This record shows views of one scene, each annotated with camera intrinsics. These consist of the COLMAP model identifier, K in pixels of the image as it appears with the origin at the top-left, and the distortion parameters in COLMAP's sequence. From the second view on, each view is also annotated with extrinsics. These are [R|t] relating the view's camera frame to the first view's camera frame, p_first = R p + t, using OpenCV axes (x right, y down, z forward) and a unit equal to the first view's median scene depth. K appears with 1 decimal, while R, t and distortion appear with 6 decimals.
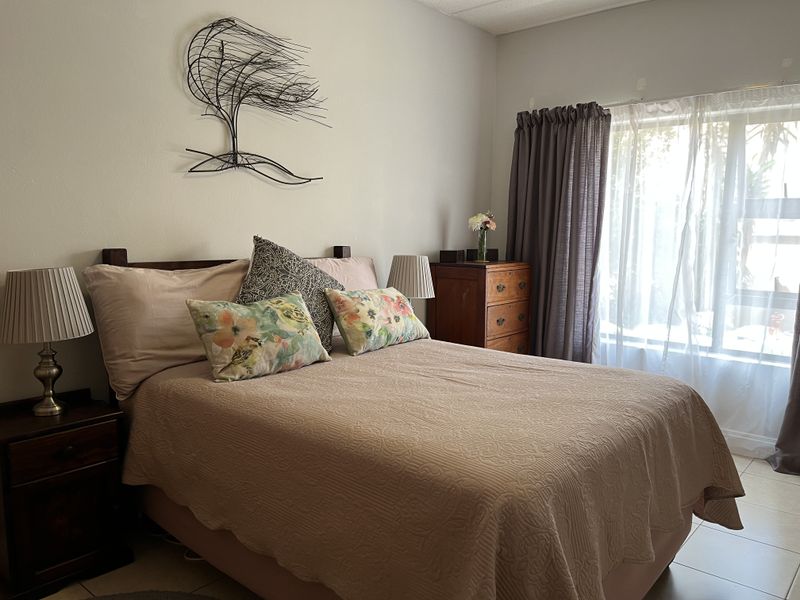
lens RADIAL K [[606.9, 0, 400.0], [0, 606.9, 297.8], [0, 0, 1]] dist [0.022130, -0.013503]
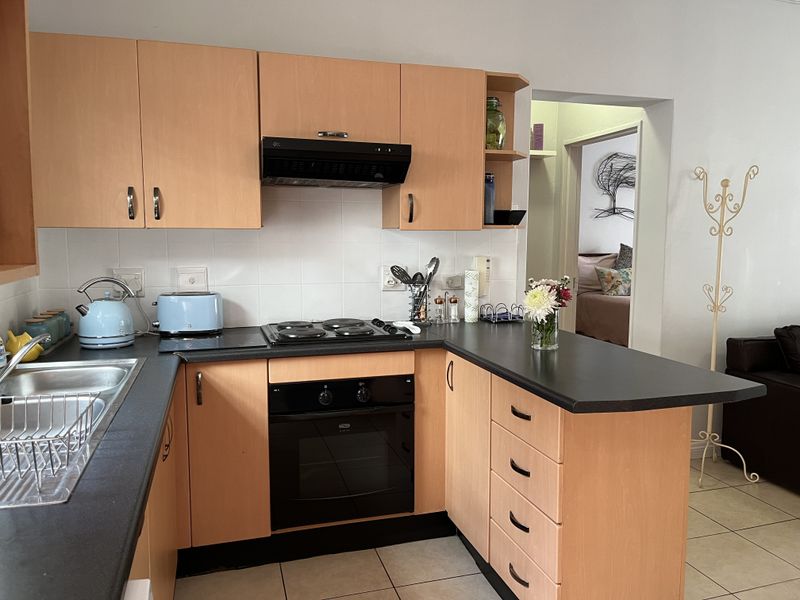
lens RADIAL K [[606.9, 0, 403.3], [0, 606.9, 305.5], [0, 0, 1]] dist [0.022130, -0.013503]
pose [[0.848411, 0.051598, -0.526818, 0.315032], [-0.052635, 0.998529, 0.013032, 0.159381], [0.526715, 0.016672, 0.849878, -1.513070]]
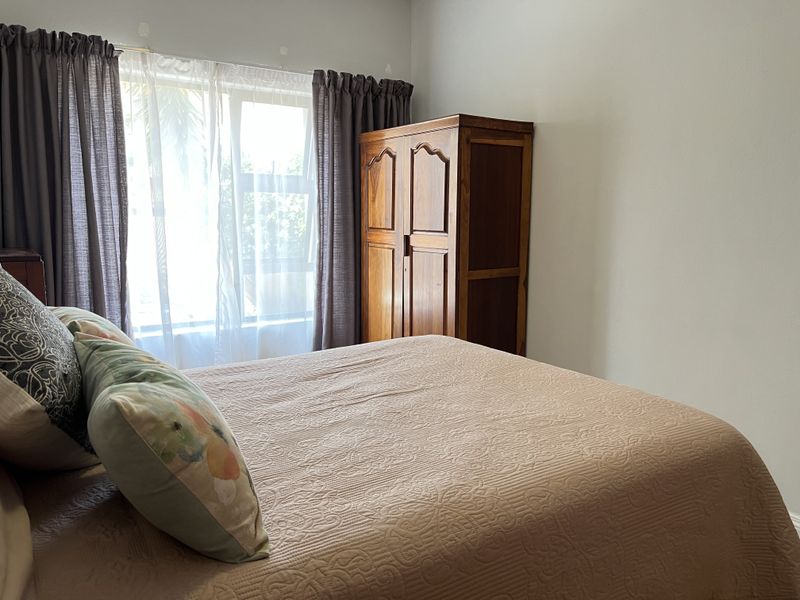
lens RADIAL K [[606.9, 0, 397.4], [0, 606.9, 303.2], [0, 0, 1]] dist [0.022130, -0.013503]
pose [[0.273945, -0.155217, 0.949137, -0.531064], [0.101925, 0.986018, 0.131830, -0.070194], [-0.956329, 0.060627, 0.285935, 0.621340]]
